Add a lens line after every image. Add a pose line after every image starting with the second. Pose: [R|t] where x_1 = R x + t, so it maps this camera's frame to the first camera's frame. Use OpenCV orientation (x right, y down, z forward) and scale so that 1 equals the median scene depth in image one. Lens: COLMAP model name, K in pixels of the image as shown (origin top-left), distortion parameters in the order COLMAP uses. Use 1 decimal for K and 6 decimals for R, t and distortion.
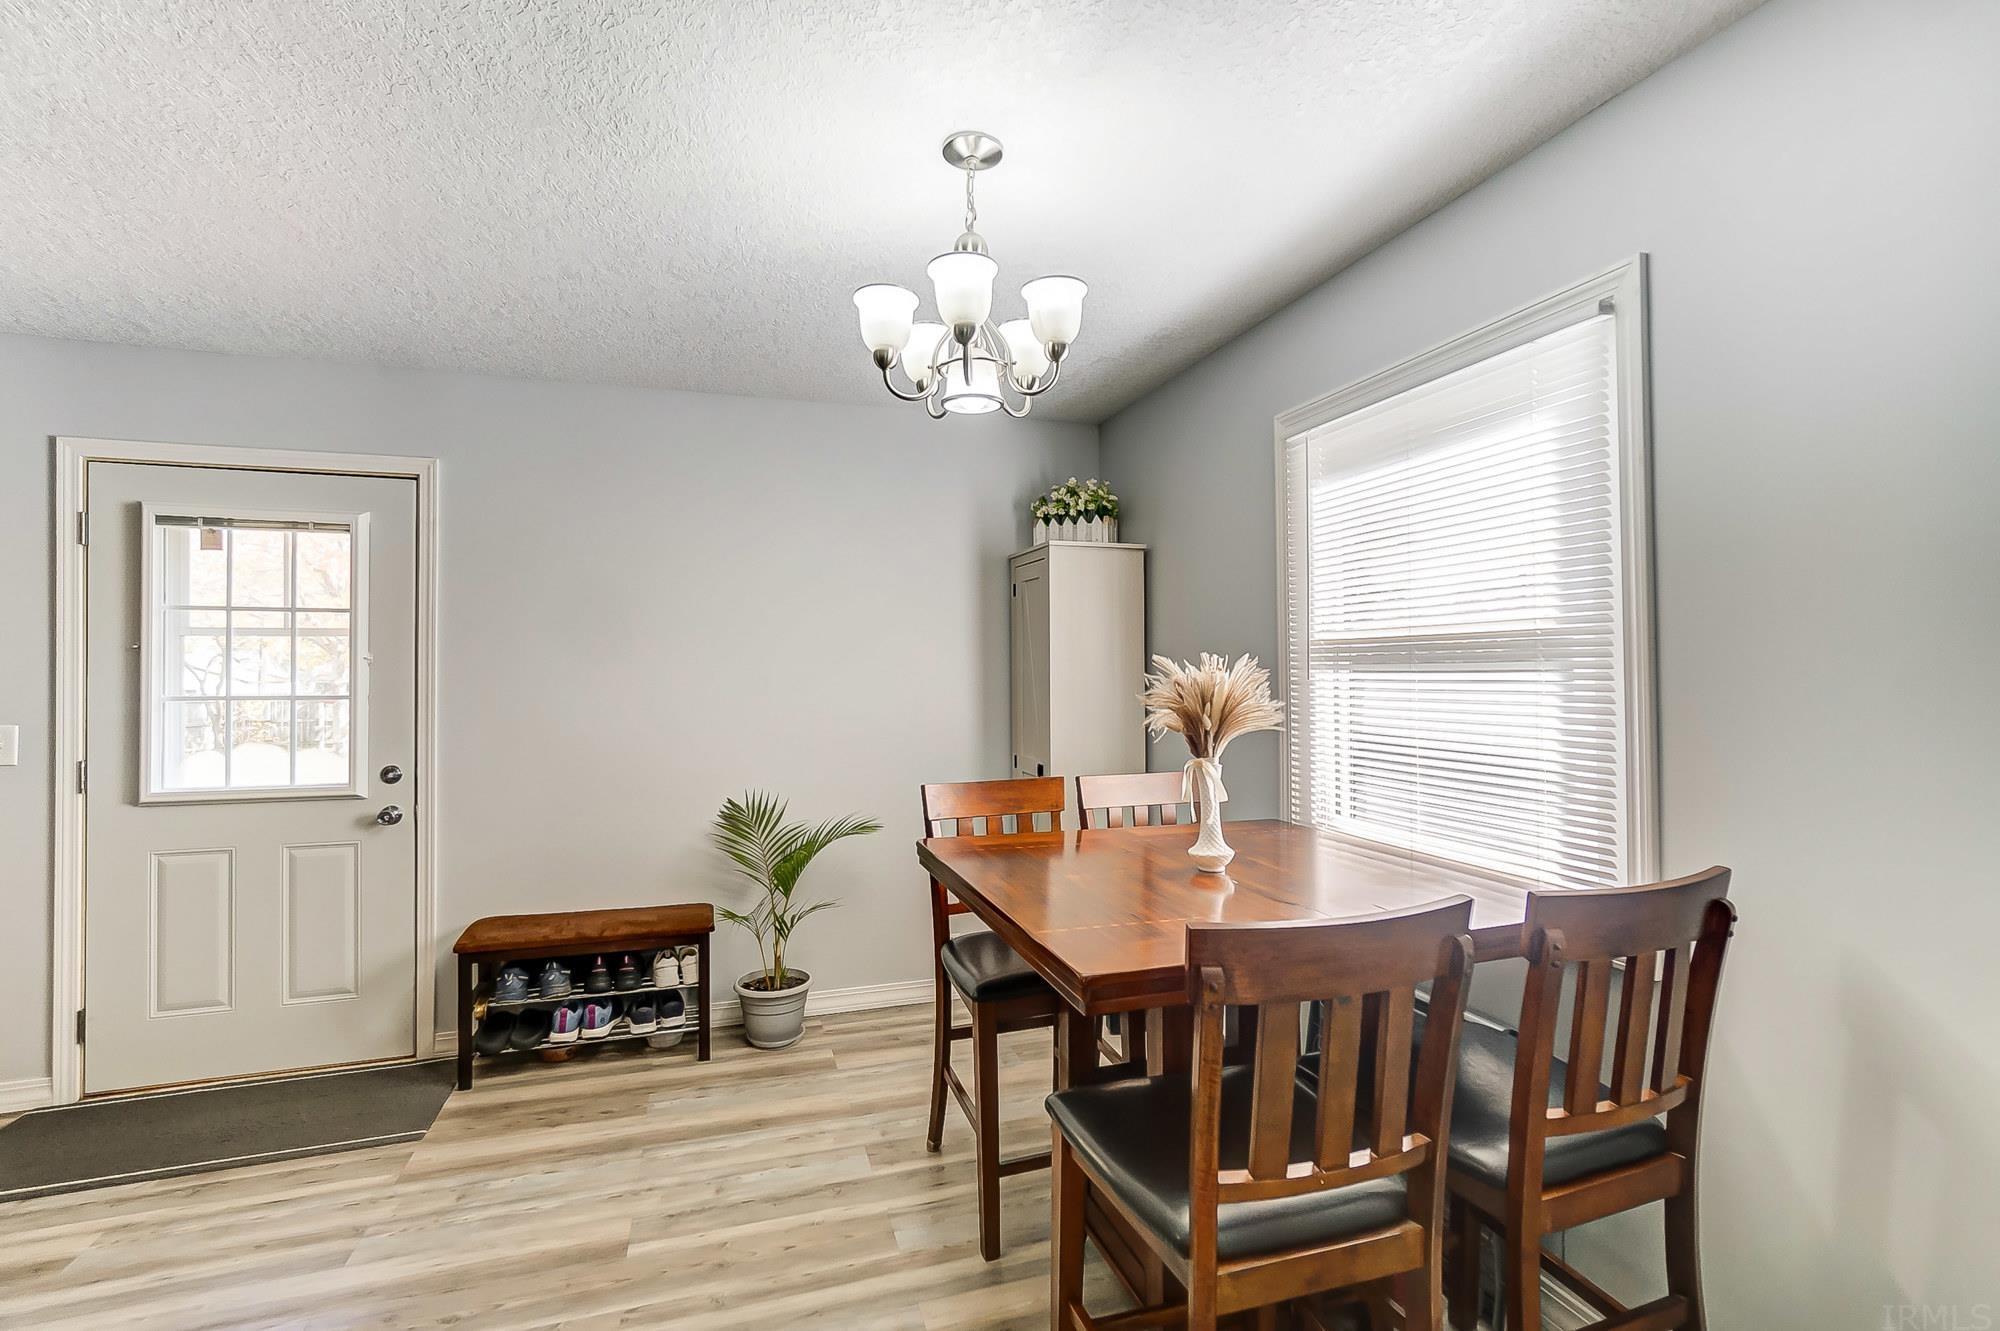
lens RADIAL K [[898.1, 0, 1011.4], [0, 898.1, 671.0], [0, 0, 1]] dist [-0.024569, 0.012776]
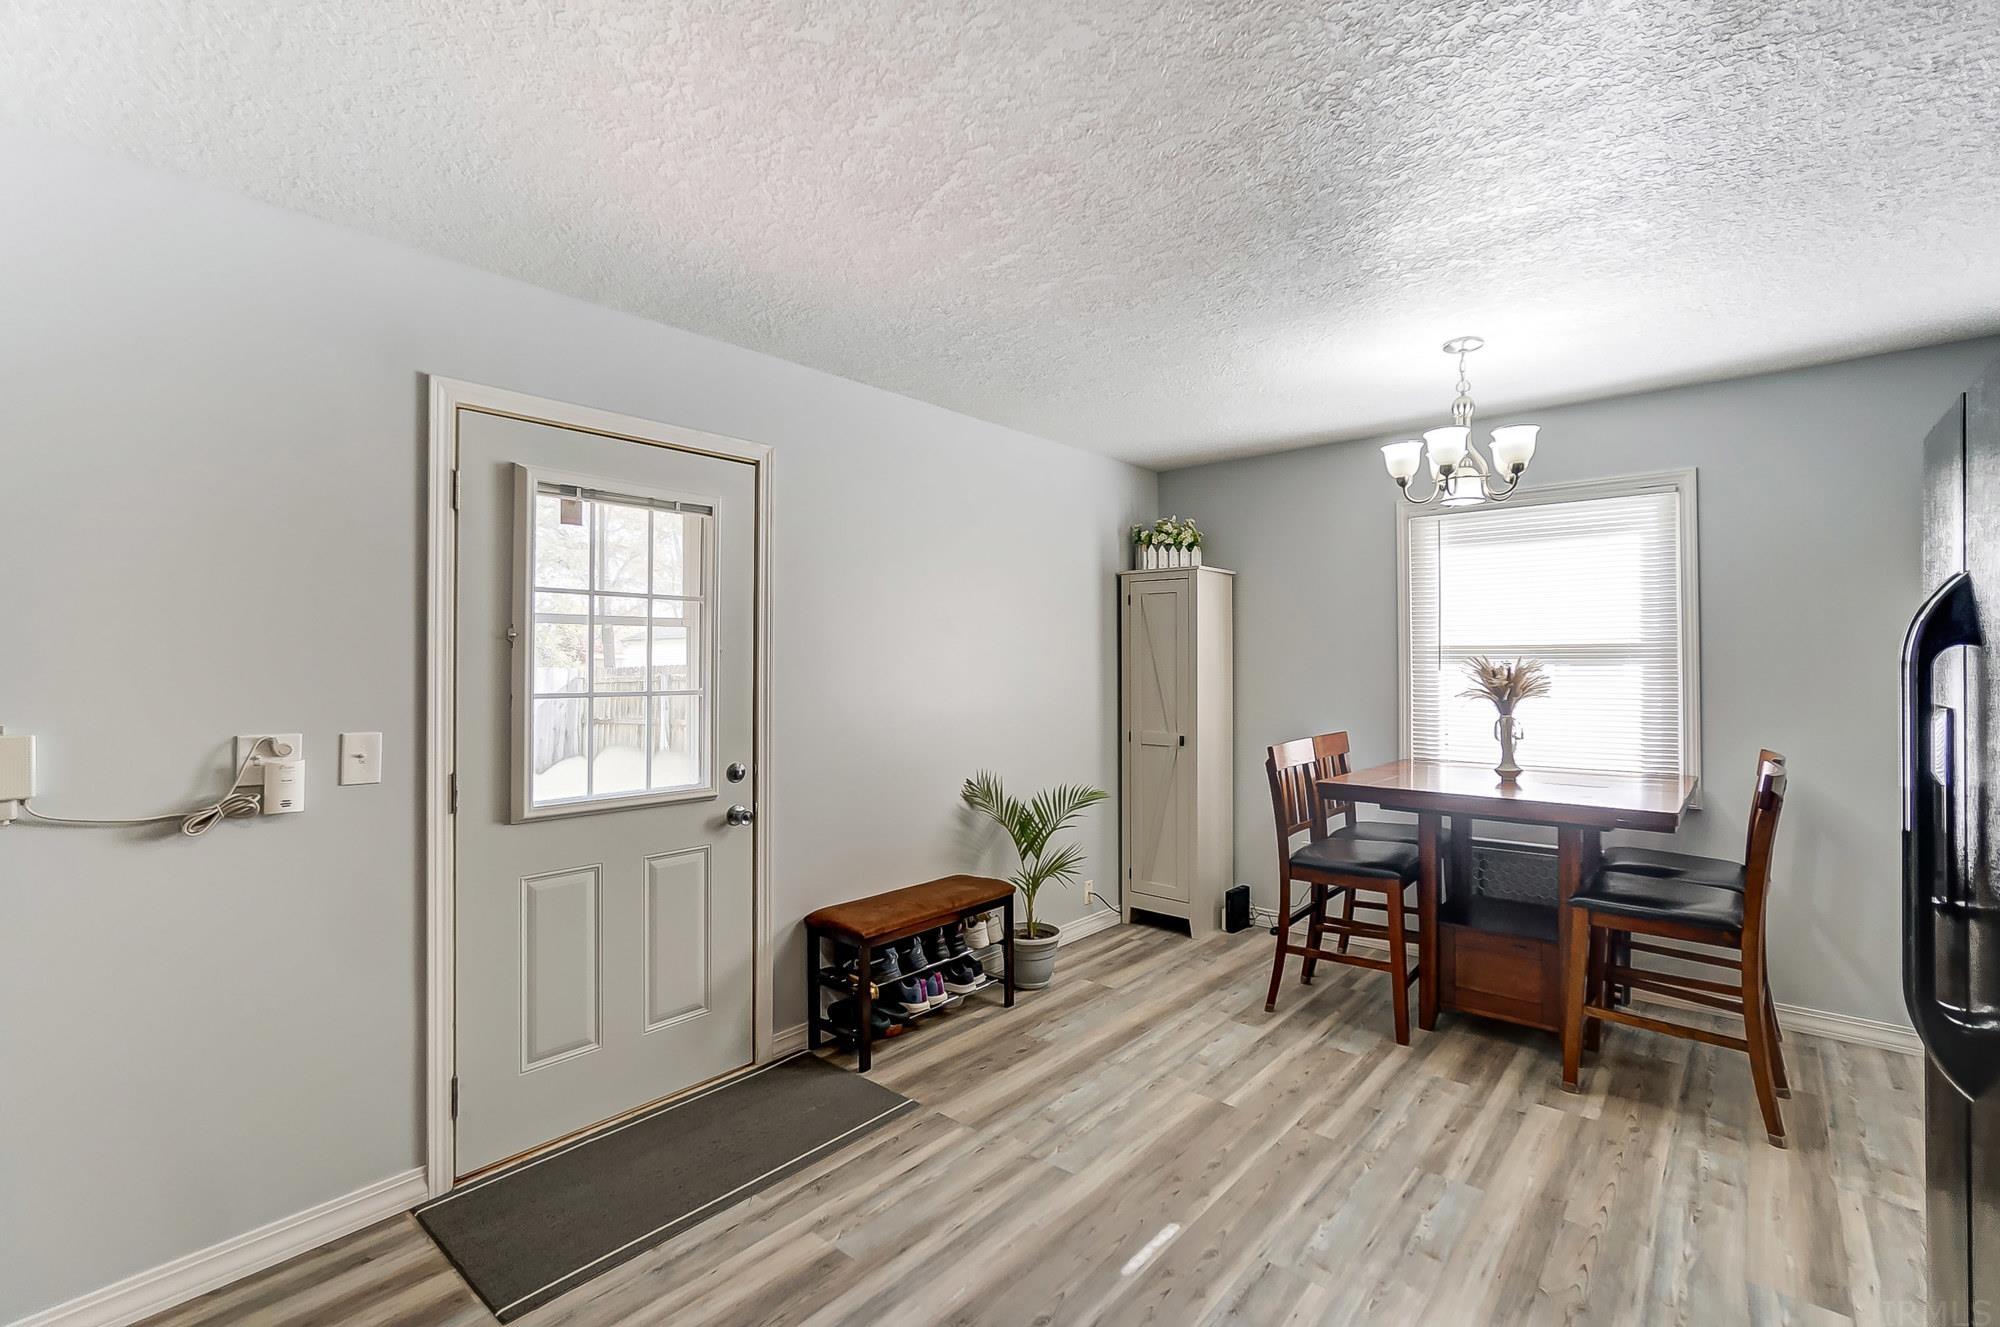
lens RADIAL K [[907.5, 0, 1004.8], [0, 907.5, 657.6], [0, 0, 1]] dist [-0.024239, 0.014689]
pose [[0.847373, 0.005691, 0.530968, -1.033405], [-0.006034, 0.999981, -0.001089, -0.007905], [-0.530964, -0.002281, 0.847391, 0.027019]]
